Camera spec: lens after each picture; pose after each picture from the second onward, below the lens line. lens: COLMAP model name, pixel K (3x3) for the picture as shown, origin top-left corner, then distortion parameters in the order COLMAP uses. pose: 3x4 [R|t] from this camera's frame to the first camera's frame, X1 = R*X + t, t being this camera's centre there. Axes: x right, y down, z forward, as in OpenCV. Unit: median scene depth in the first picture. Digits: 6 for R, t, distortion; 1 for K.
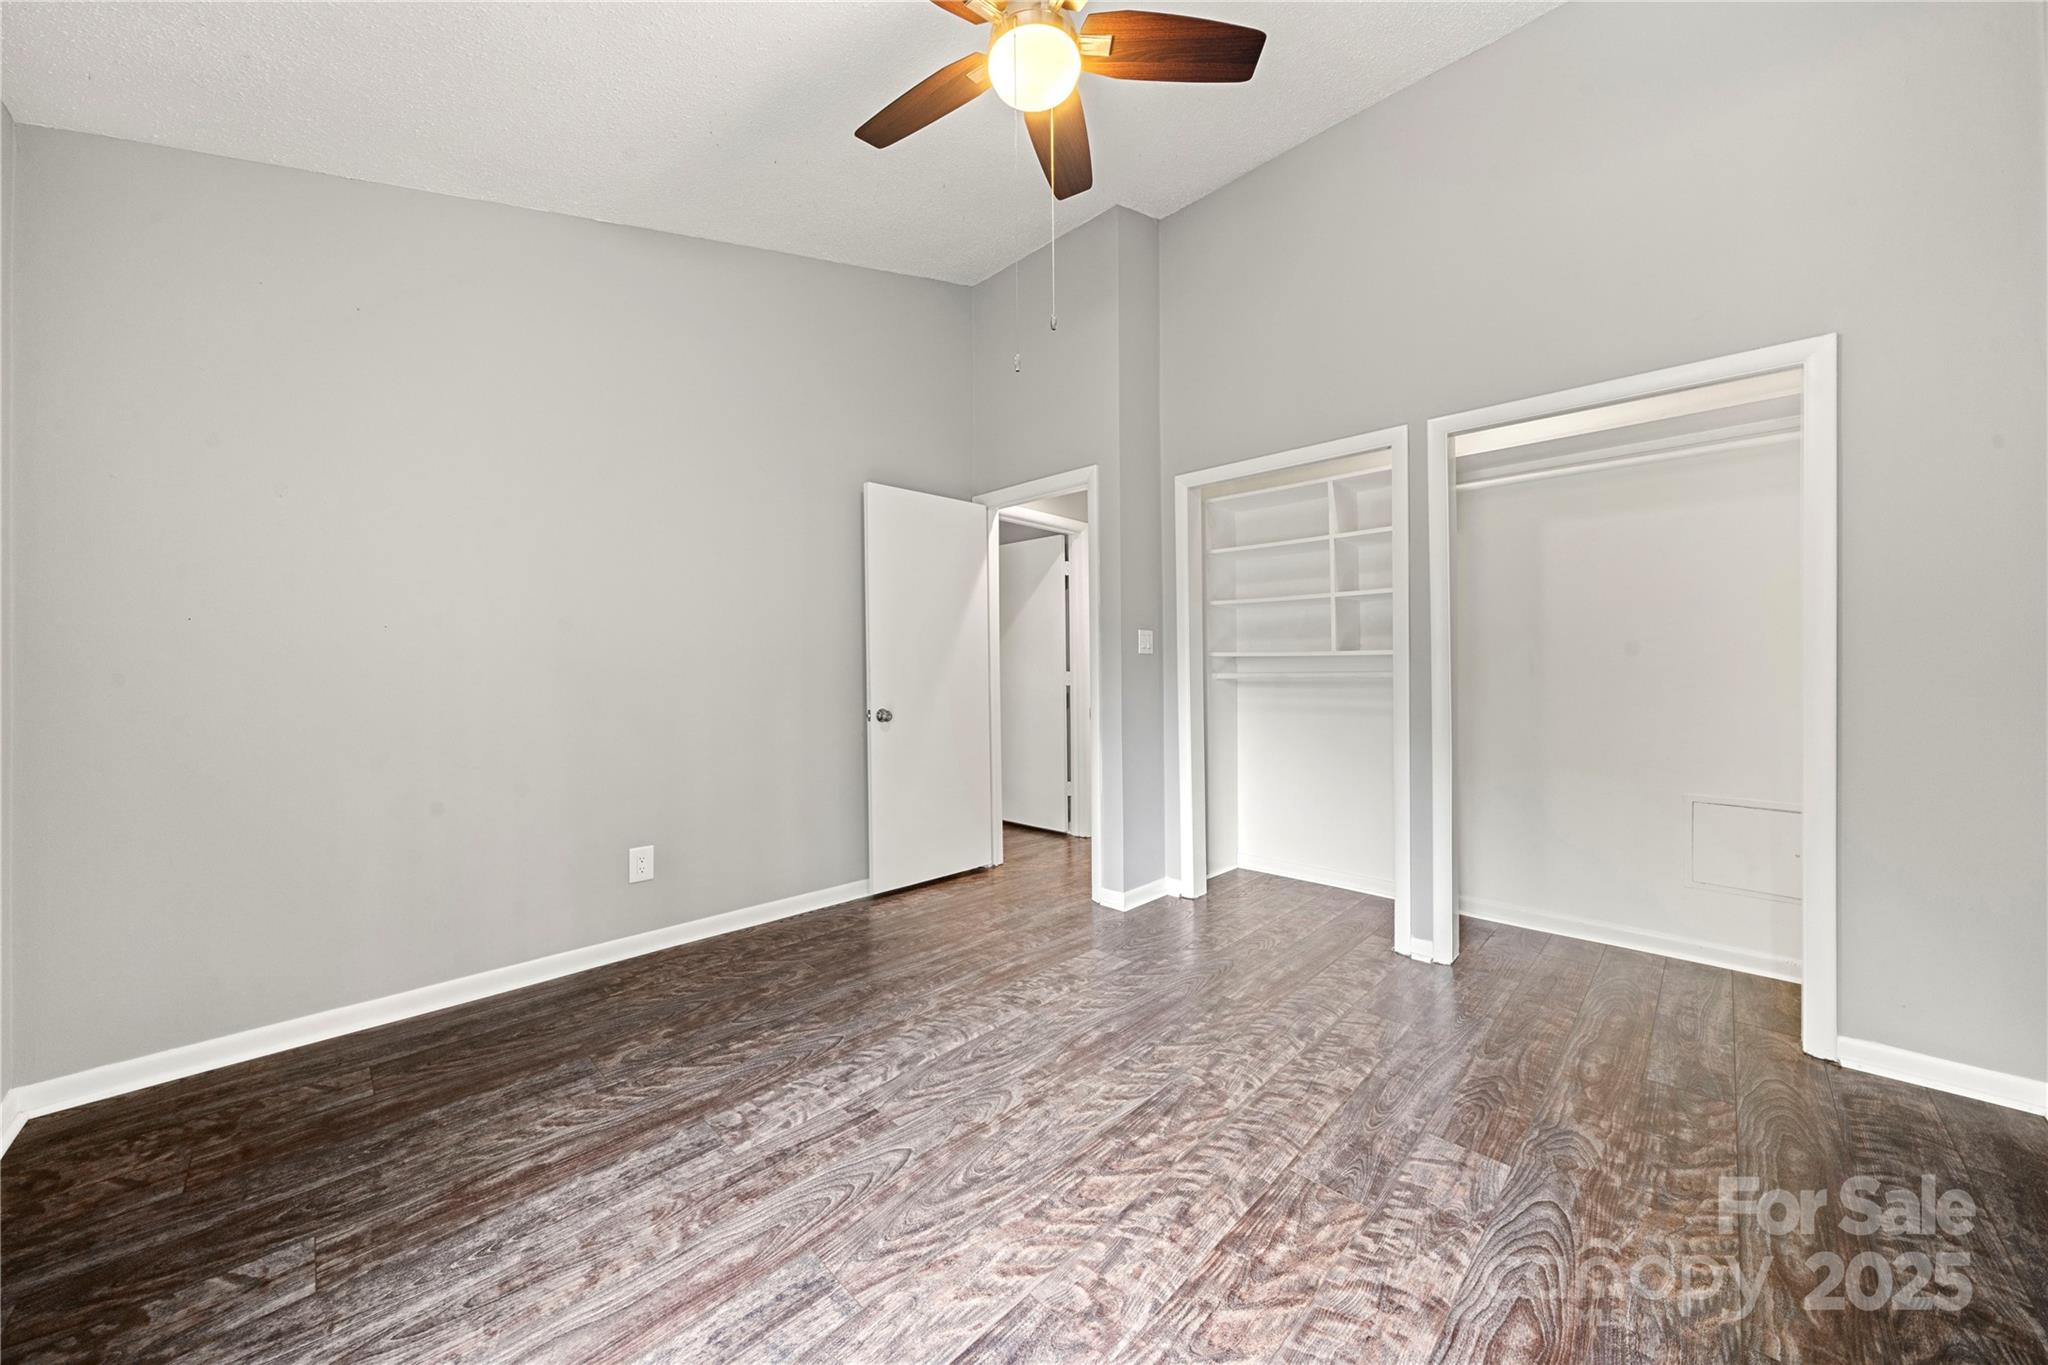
lens RADIAL K [[709.5, 0, 1029.7], [0, 709.5, 669.6], [0, 0, 1]] dist [0.000072, -0.000055]
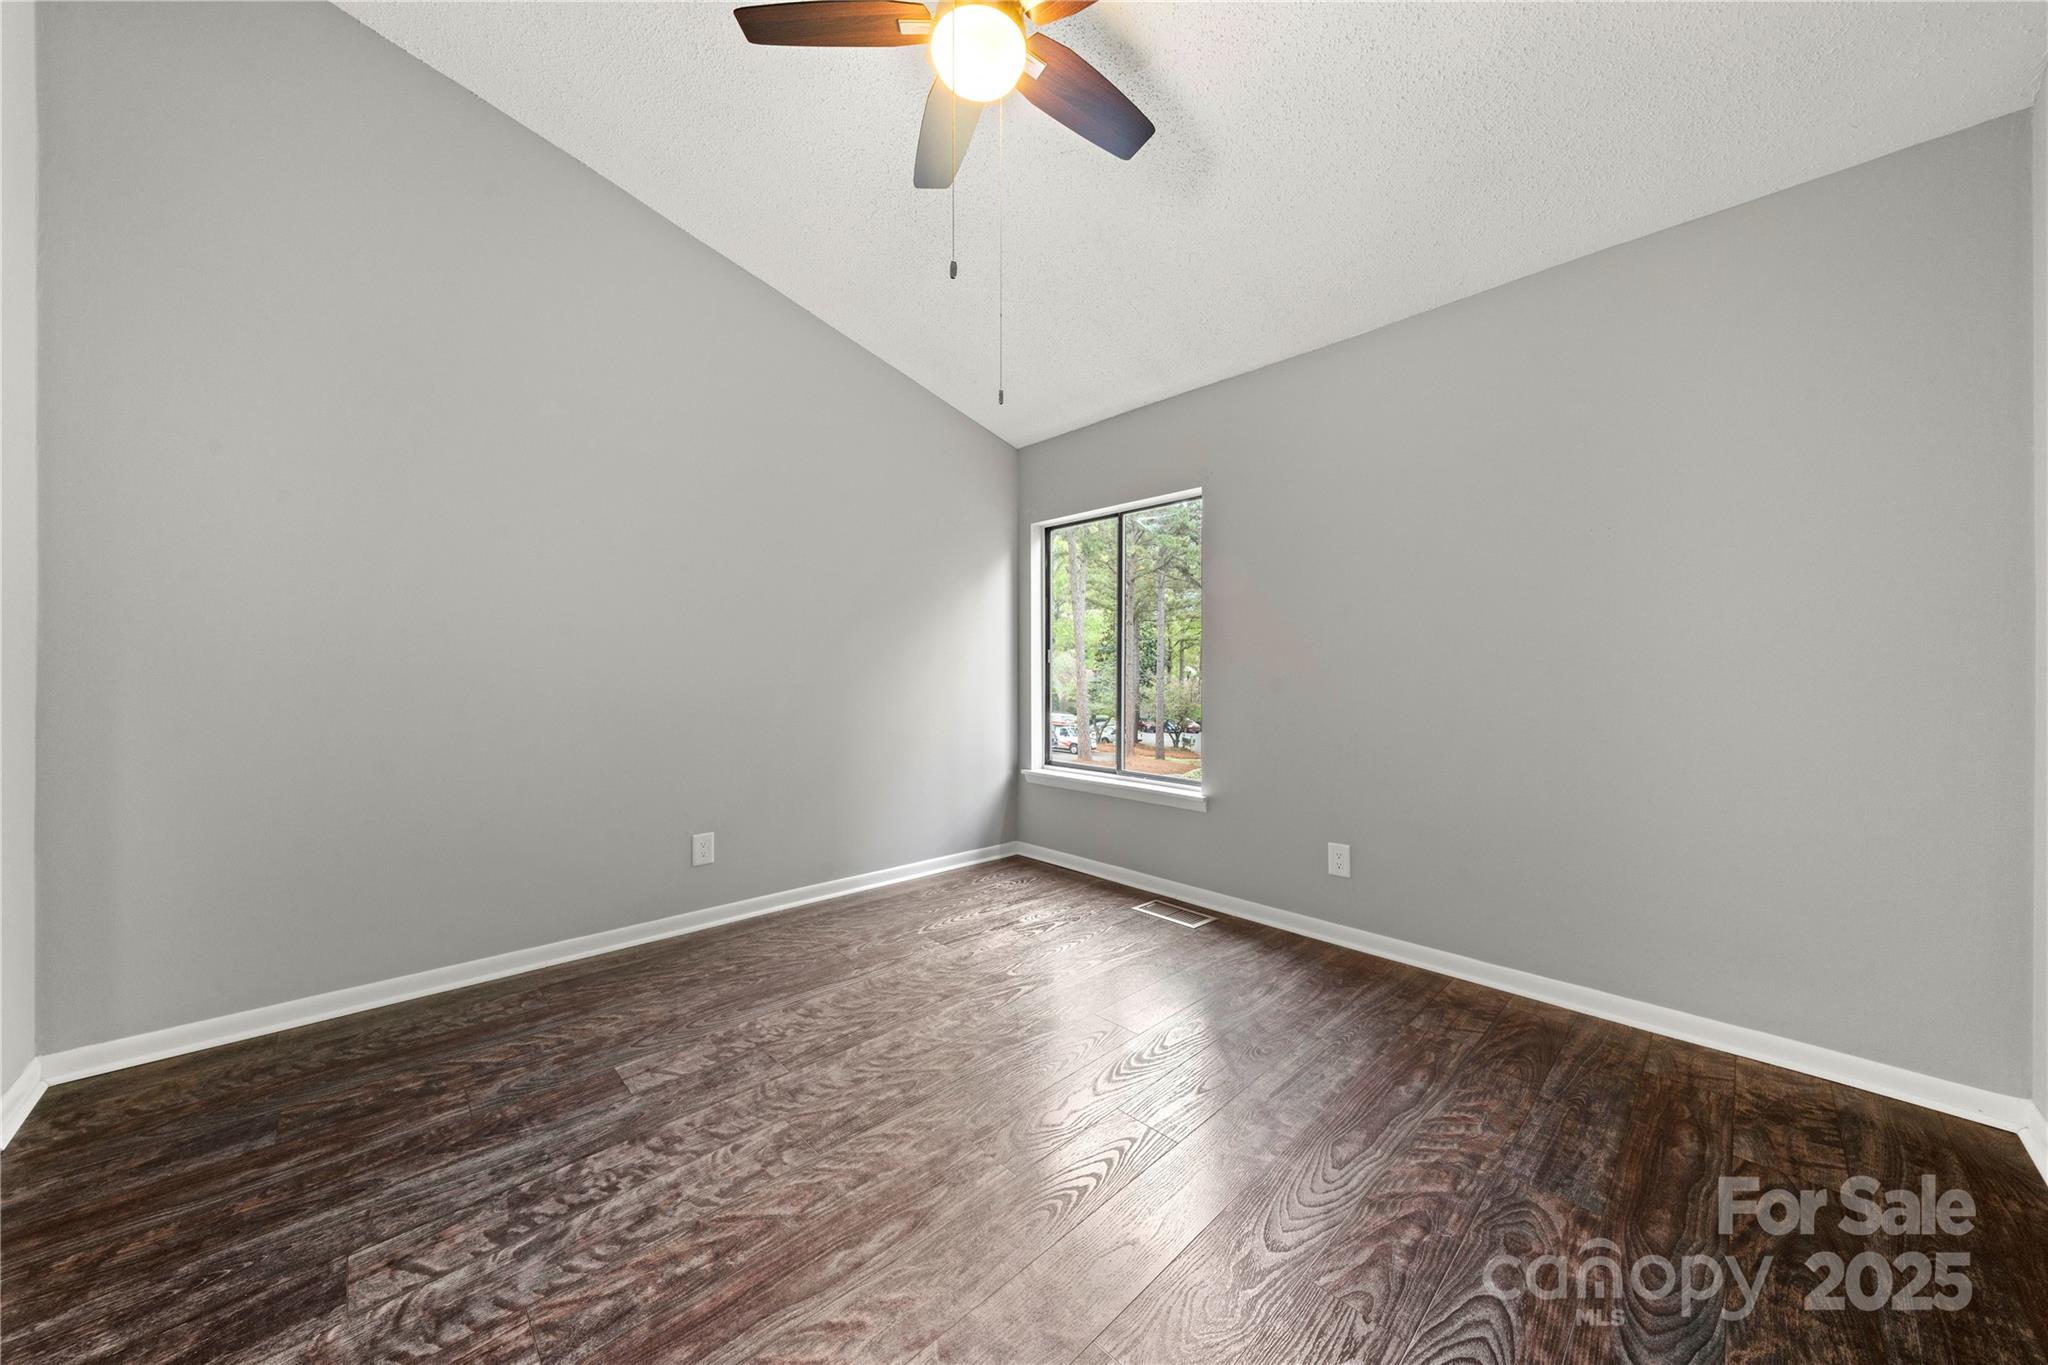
lens RADIAL K [[709.5, 0, 1028.2], [0, 709.5, 675.9], [0, 0, 1]] dist [0.000072, -0.000055]
pose [[-0.999548, -0.000413, 0.030066, -0.079962], [-0.000383, 0.999999, 0.001022, 0.005119], [-0.030067, 0.001010, -0.999547, 1.955266]]
